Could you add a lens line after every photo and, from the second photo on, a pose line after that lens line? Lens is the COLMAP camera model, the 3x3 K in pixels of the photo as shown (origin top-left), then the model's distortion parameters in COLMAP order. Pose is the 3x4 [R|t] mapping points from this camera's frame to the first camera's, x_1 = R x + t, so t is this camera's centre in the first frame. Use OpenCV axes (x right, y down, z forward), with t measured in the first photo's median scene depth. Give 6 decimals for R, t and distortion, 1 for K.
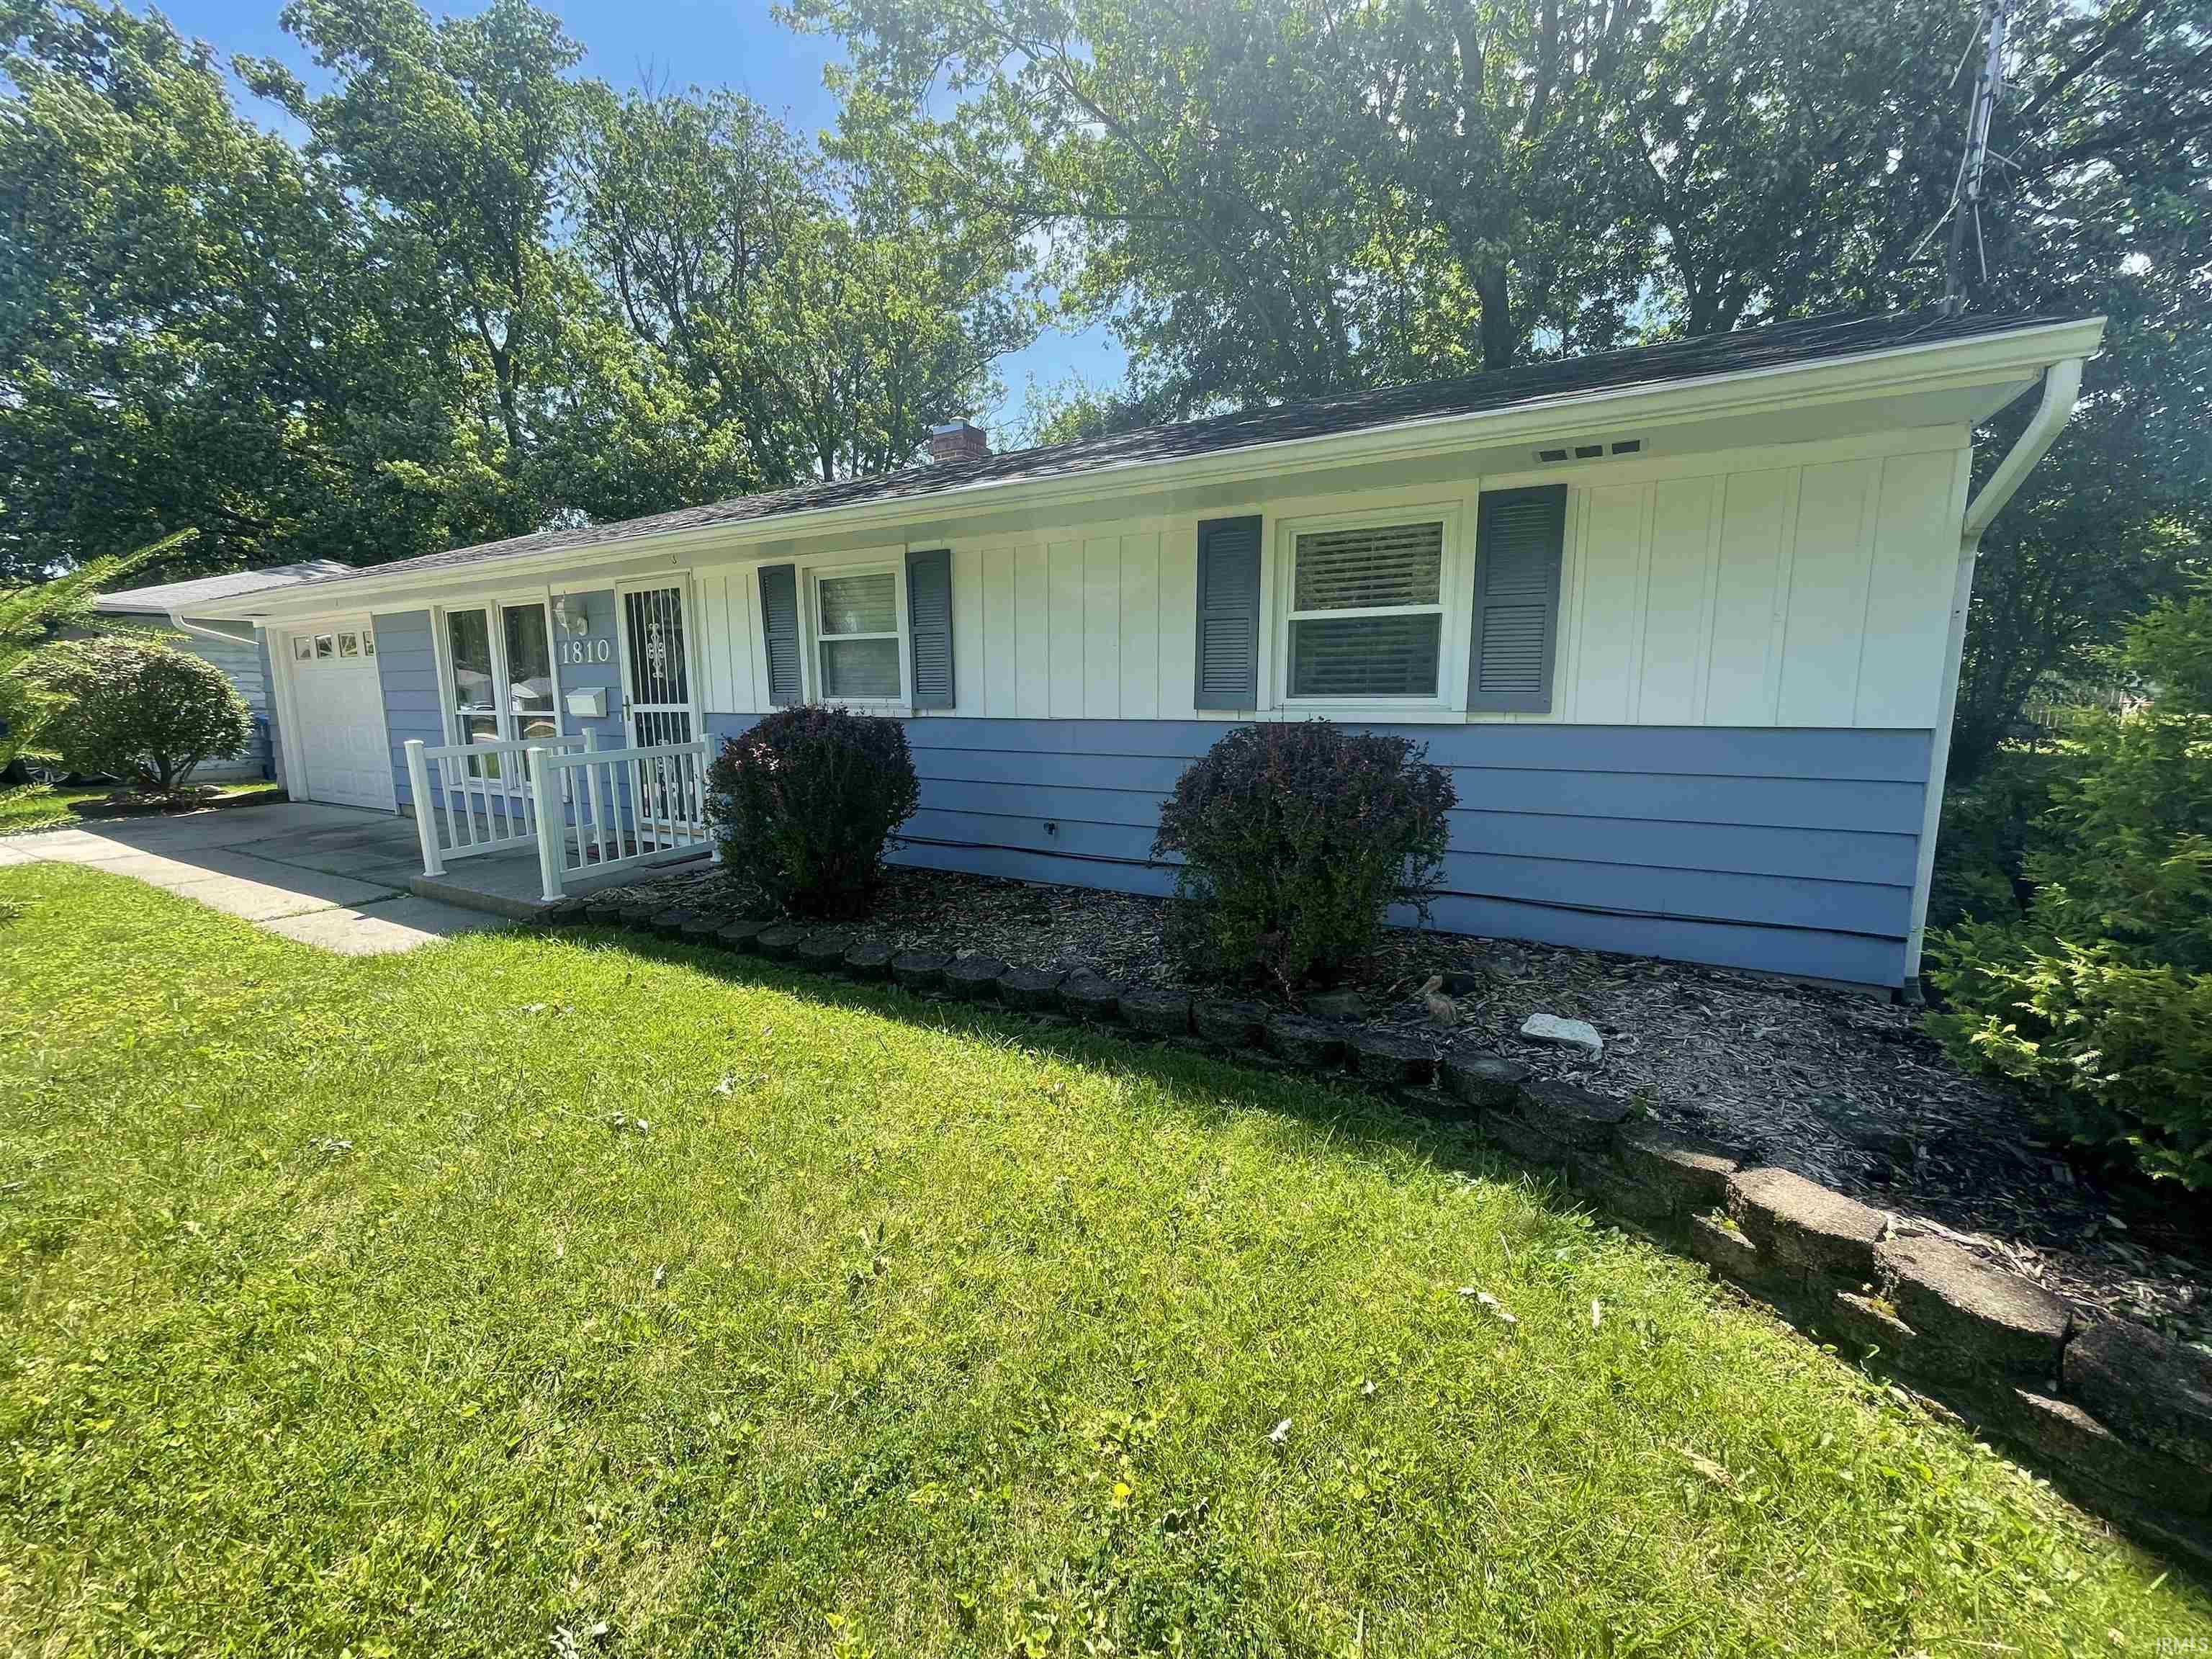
lens RADIAL K [[891.6, 0, 1100.3], [0, 891.6, 826.9], [0, 0, 1]] dist [-0.004604, 0.000083]
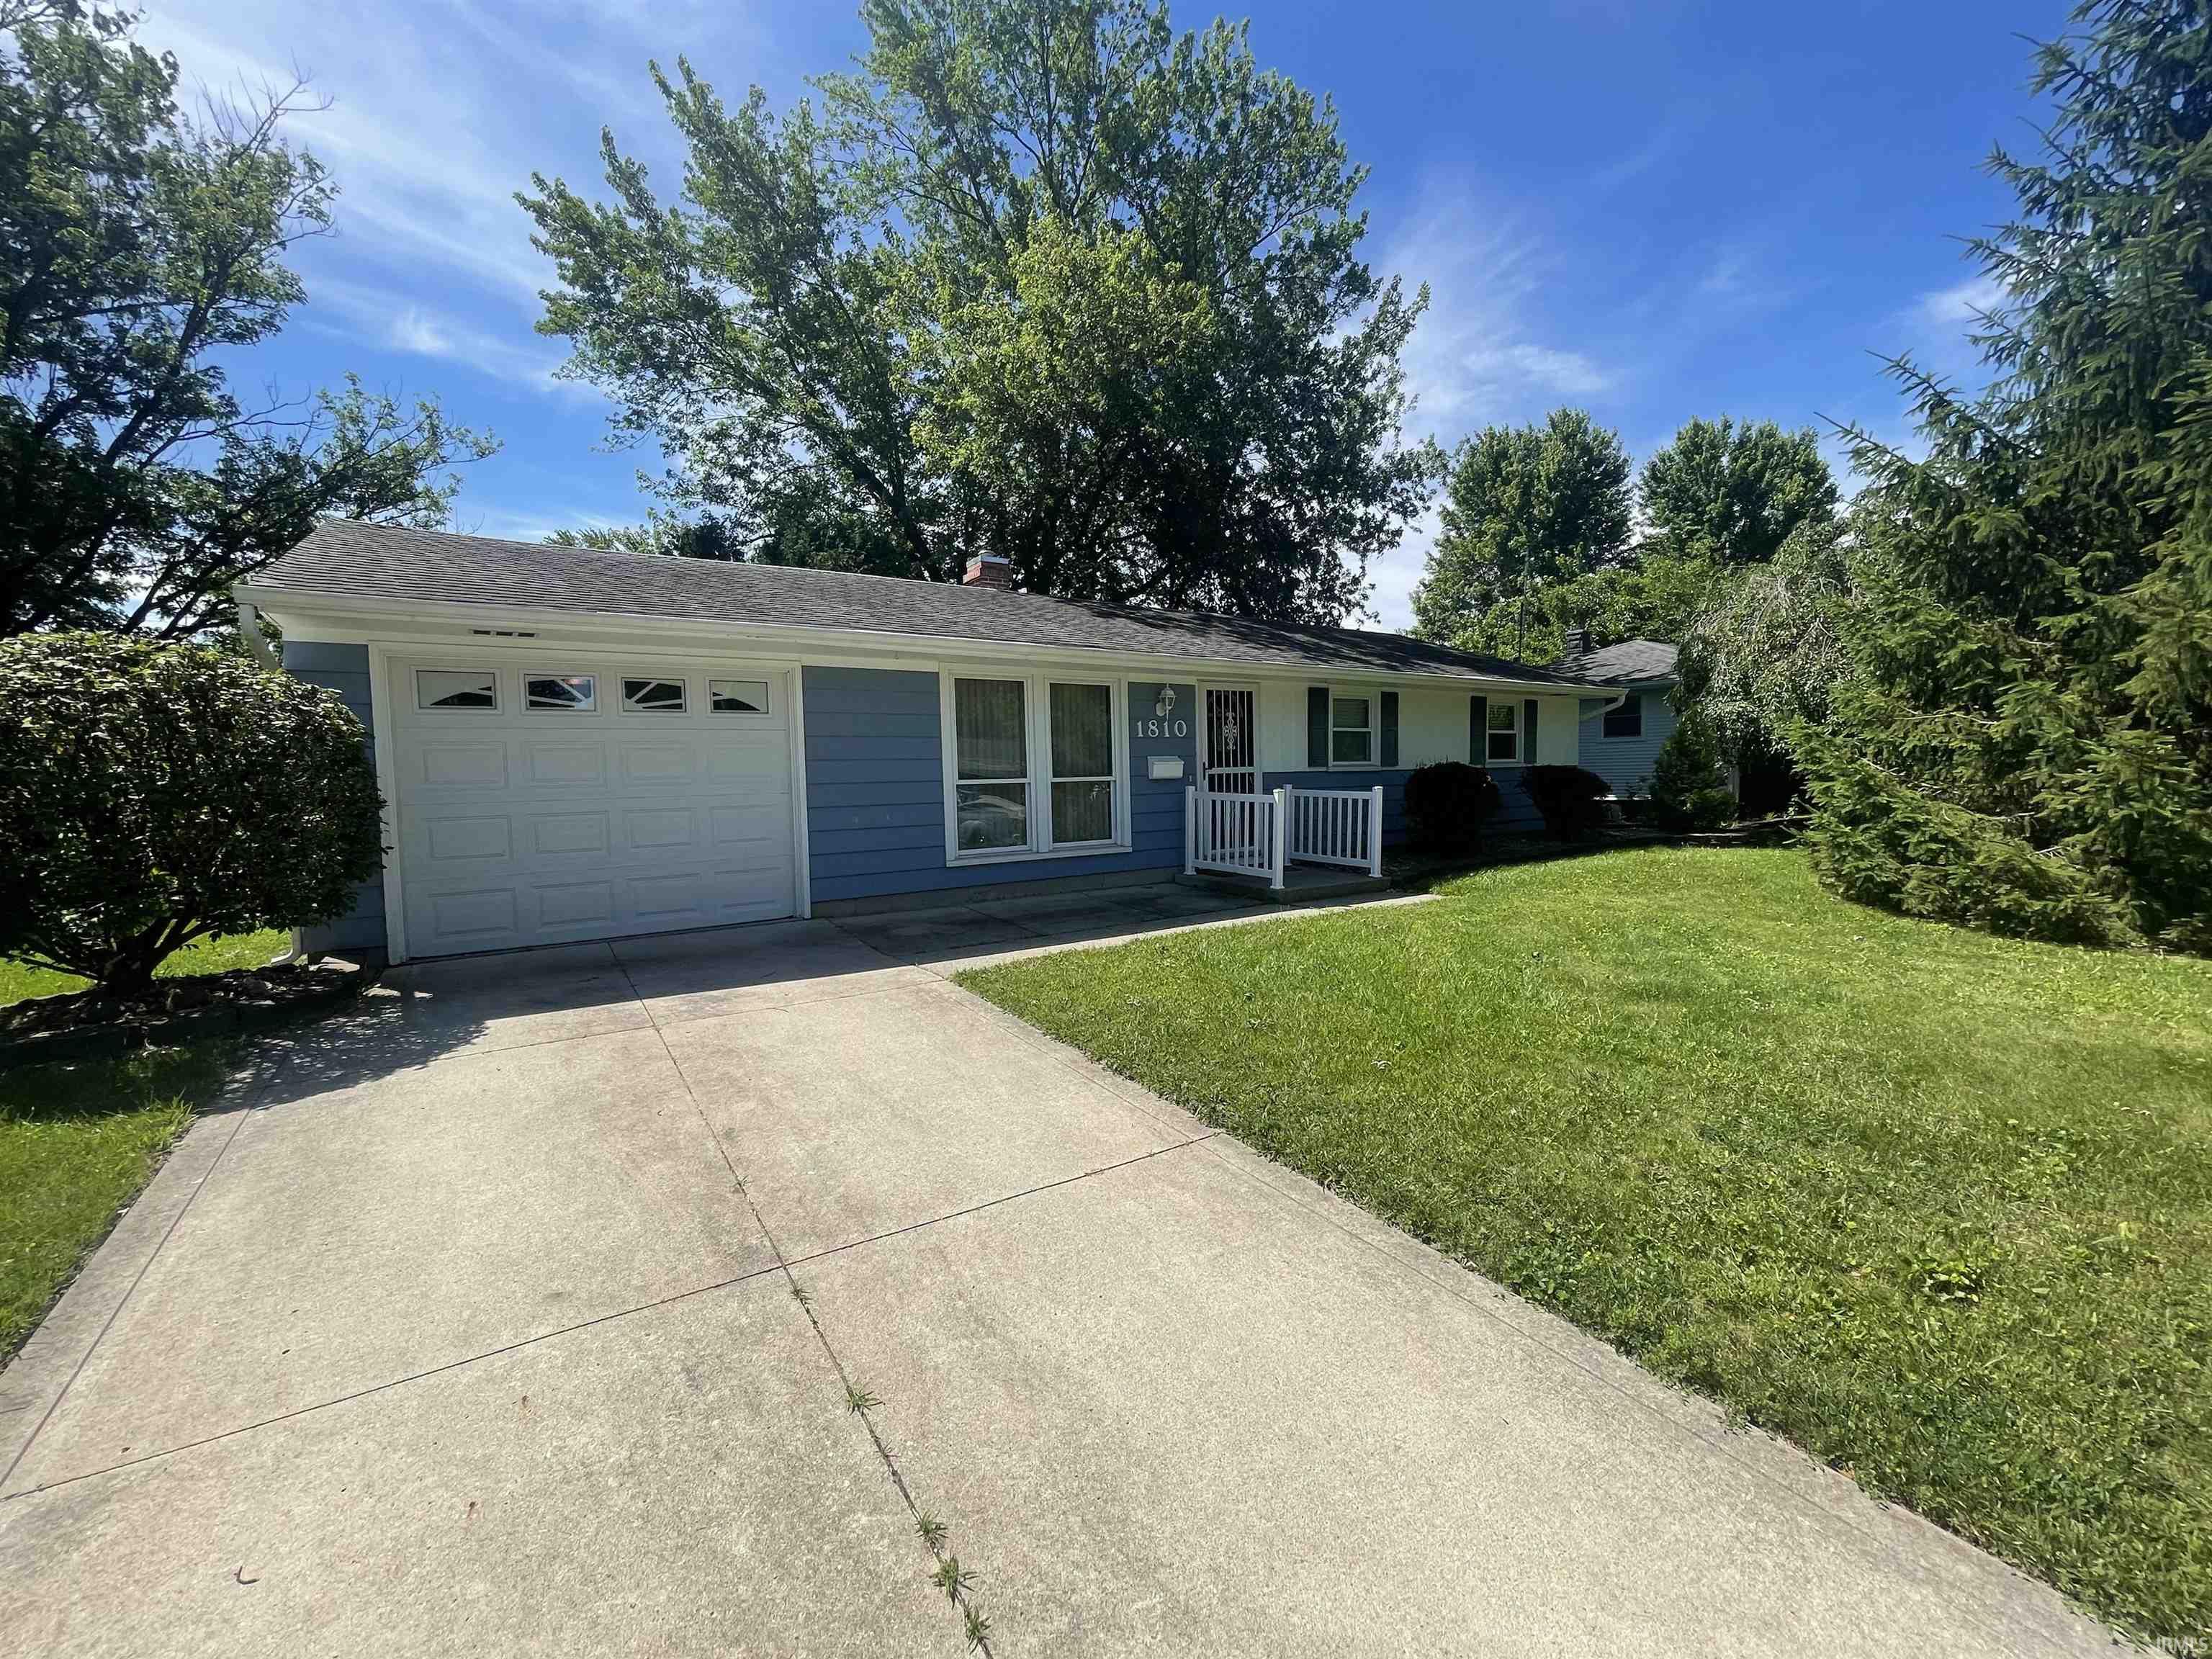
lens RADIAL K [[891.6, 0, 1105.0], [0, 891.6, 832.1], [0, 0, 1]] dist [-0.004604, 0.000083]
pose [[0.386869, -0.064166, 0.919899, -1.924567], [0.158237, 0.987398, 0.002326, -0.071342], [-0.908456, 0.144662, 0.392148, 0.643001]]
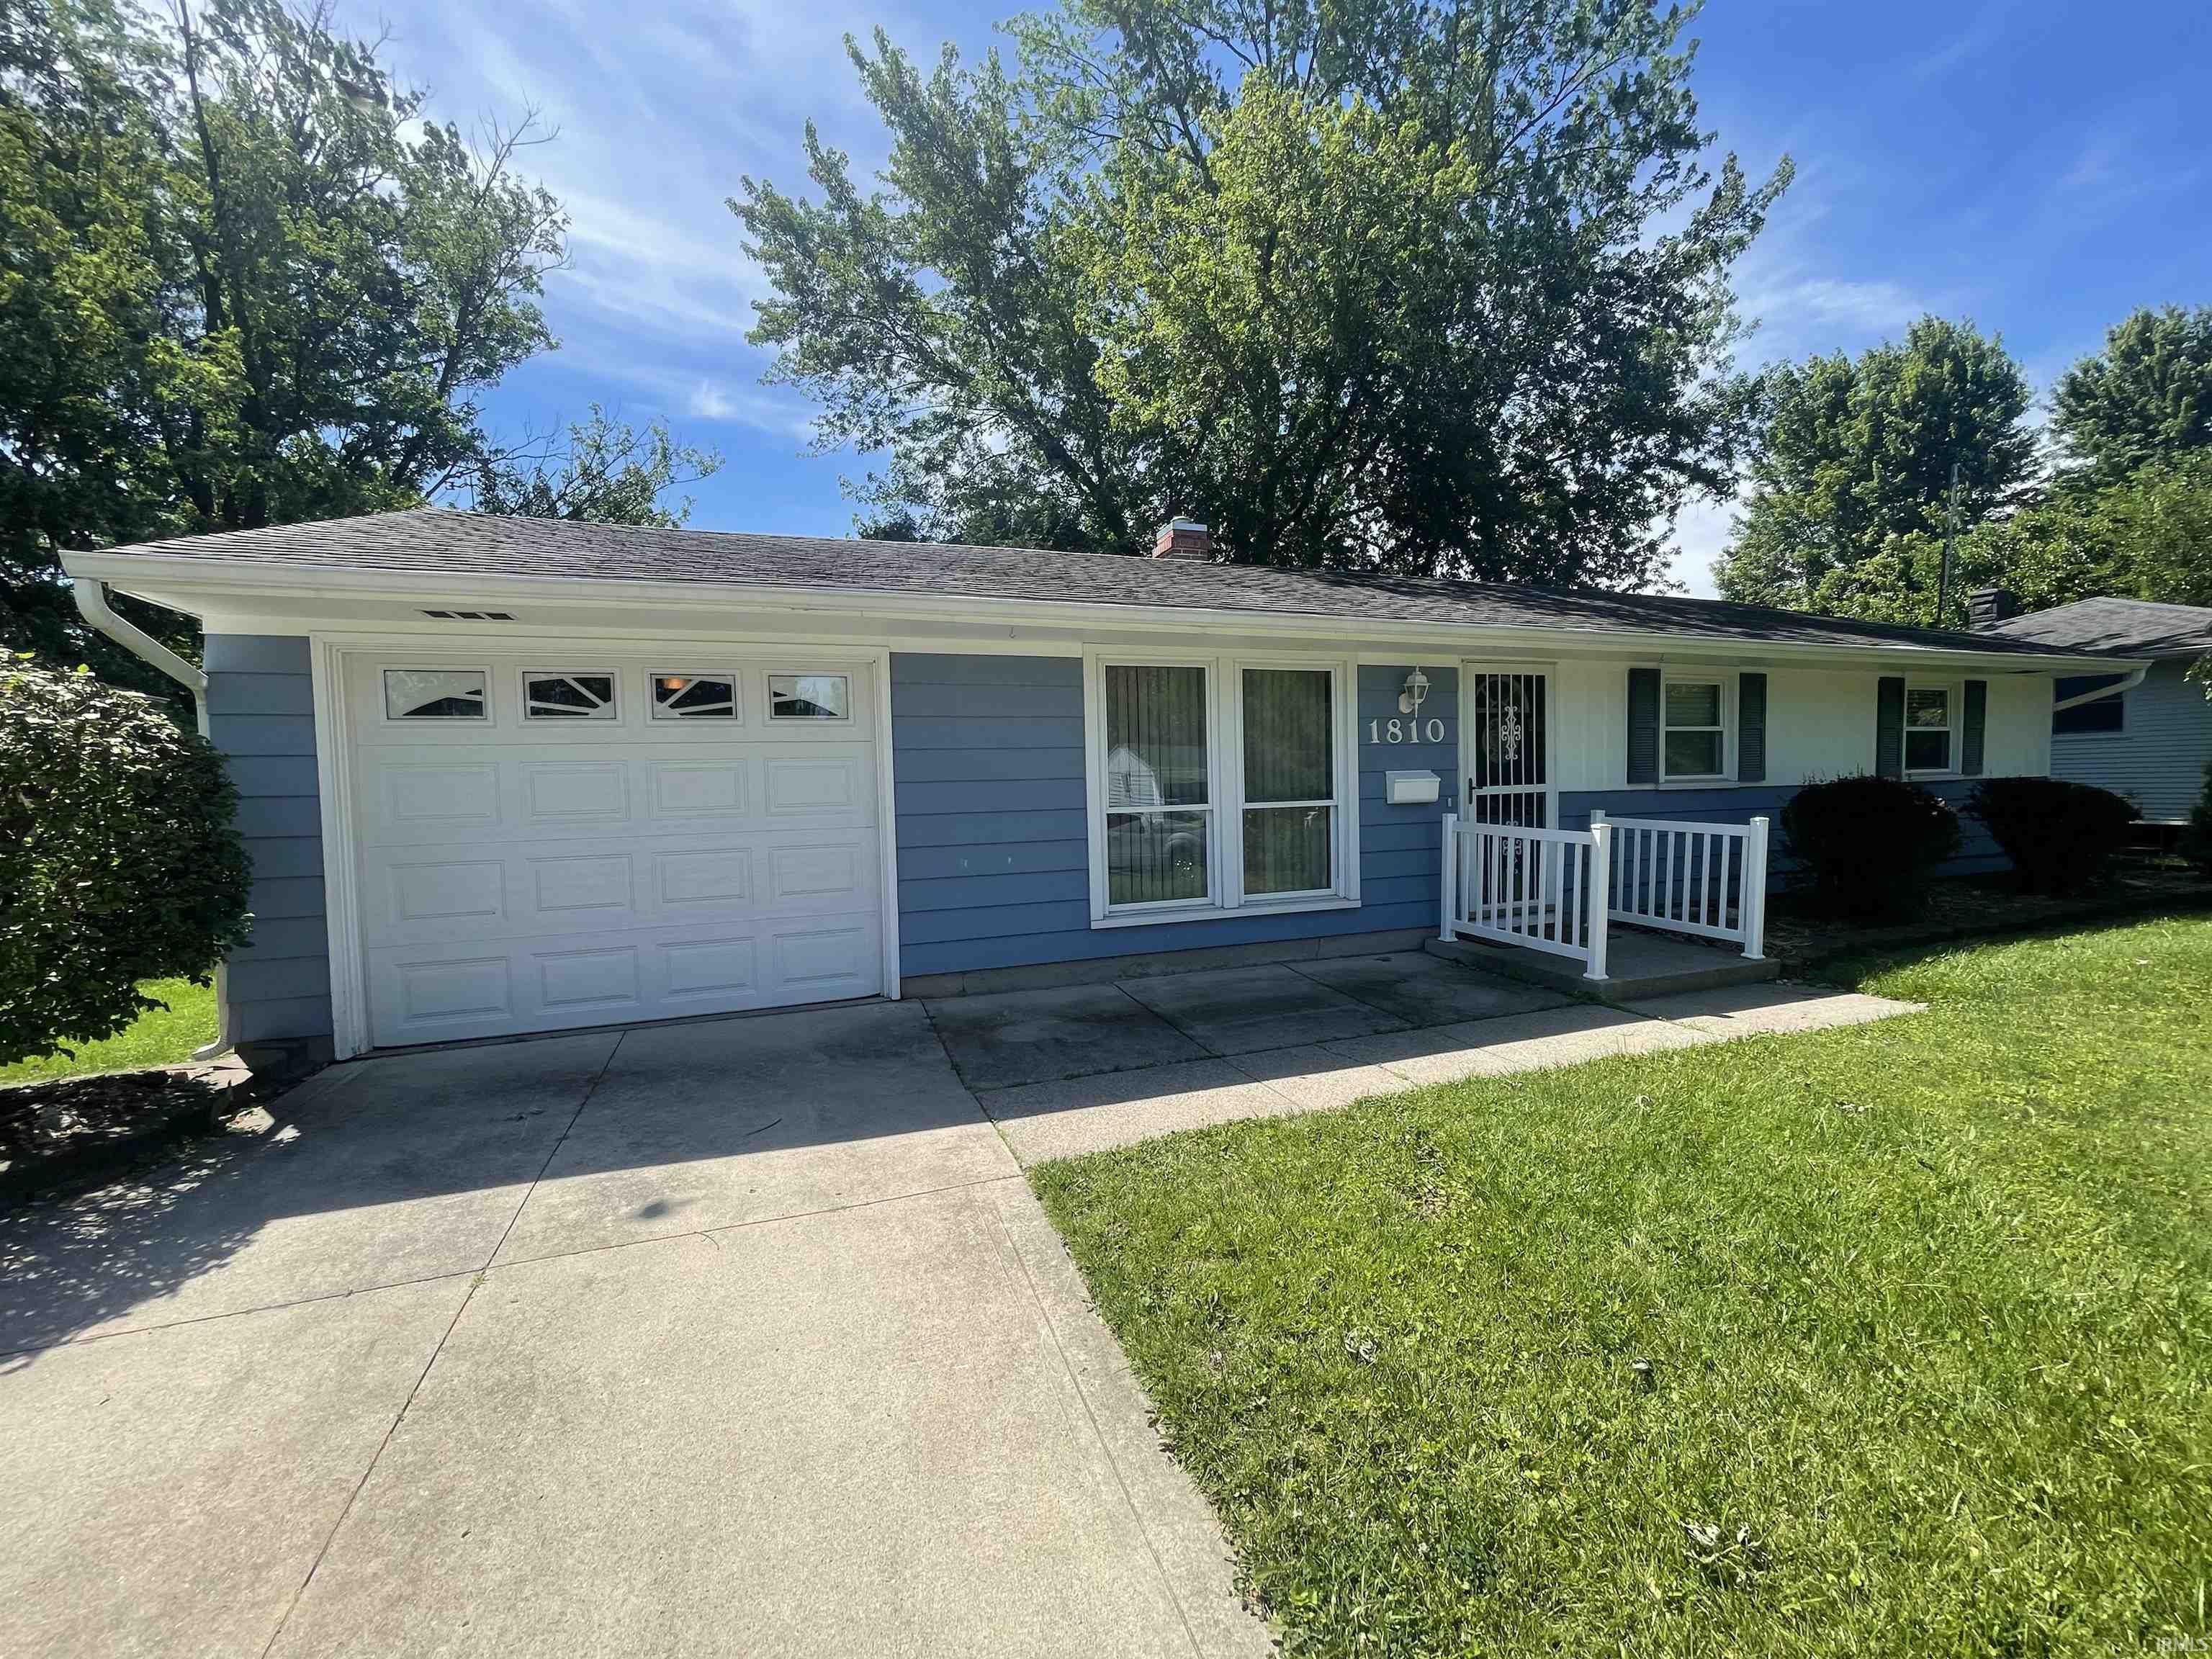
lens RADIAL K [[891.6, 0, 1110.1], [0, 891.6, 840.3], [0, 0, 1]] dist [-0.004604, 0.000083]
pose [[0.597752, -0.060576, 0.799389, -1.578486], [0.141113, 0.989522, -0.030535, -0.111898], [-0.789164, 0.131057, 0.600037, 0.772791]]
